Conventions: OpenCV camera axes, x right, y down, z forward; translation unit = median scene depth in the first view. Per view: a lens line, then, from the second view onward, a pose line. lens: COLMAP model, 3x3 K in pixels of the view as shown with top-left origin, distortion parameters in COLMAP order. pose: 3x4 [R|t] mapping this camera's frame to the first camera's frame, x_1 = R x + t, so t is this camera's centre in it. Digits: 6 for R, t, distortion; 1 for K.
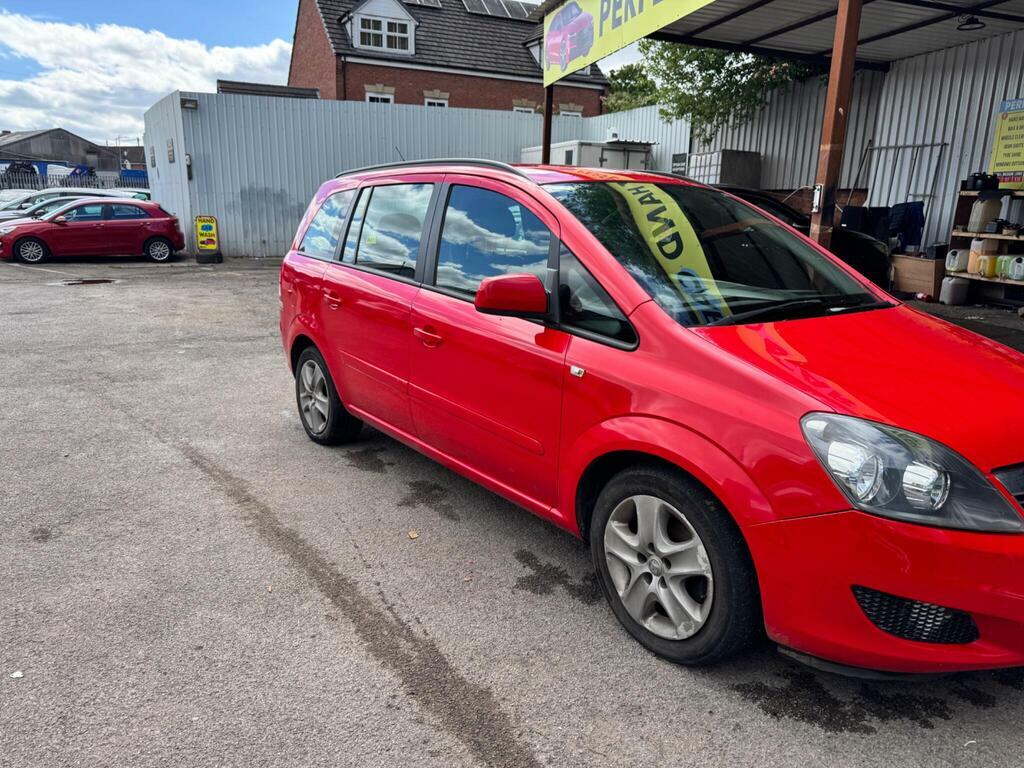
lens RADIAL K [[723.3, 0, 513.0], [0, 723.3, 387.7], [0, 0, 1]] dist [0.039421, -0.050181]
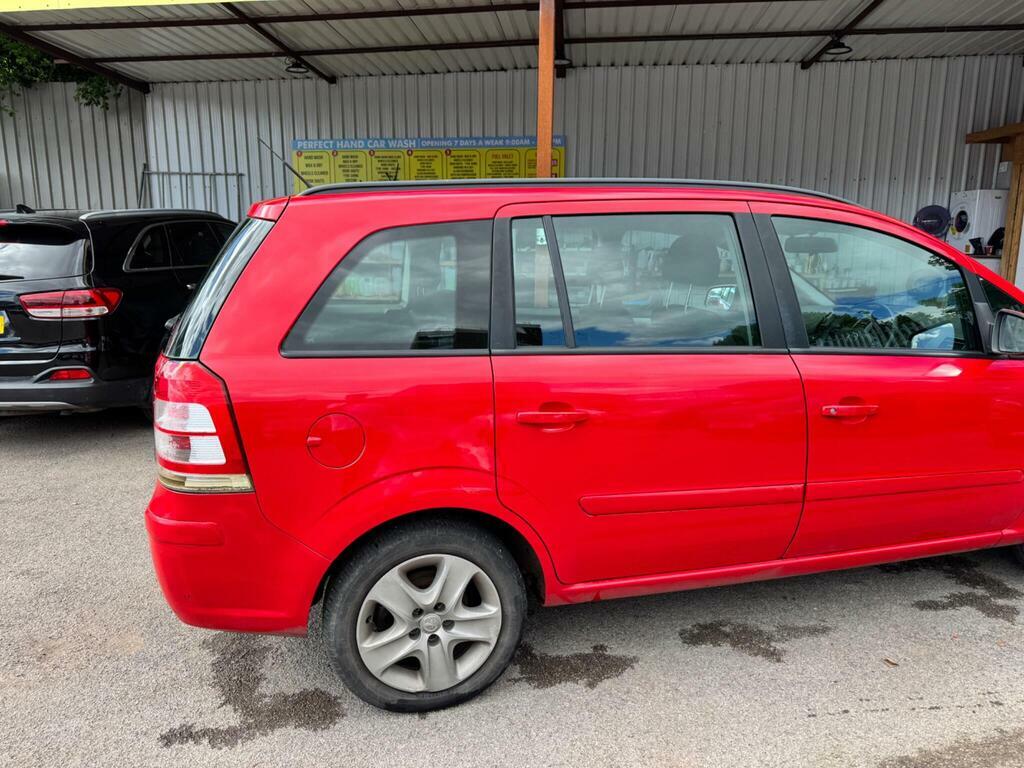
lens RADIAL K [[723.3, 0, 513.0], [0, 723.3, 387.7], [0, 0, 1]] dist [0.039421, -0.050181]
pose [[0.366603, -0.201279, 0.908344, -0.558773], [0.231714, 0.965306, 0.120383, -0.159819], [-0.901061, 0.166343, 0.400524, 0.597308]]
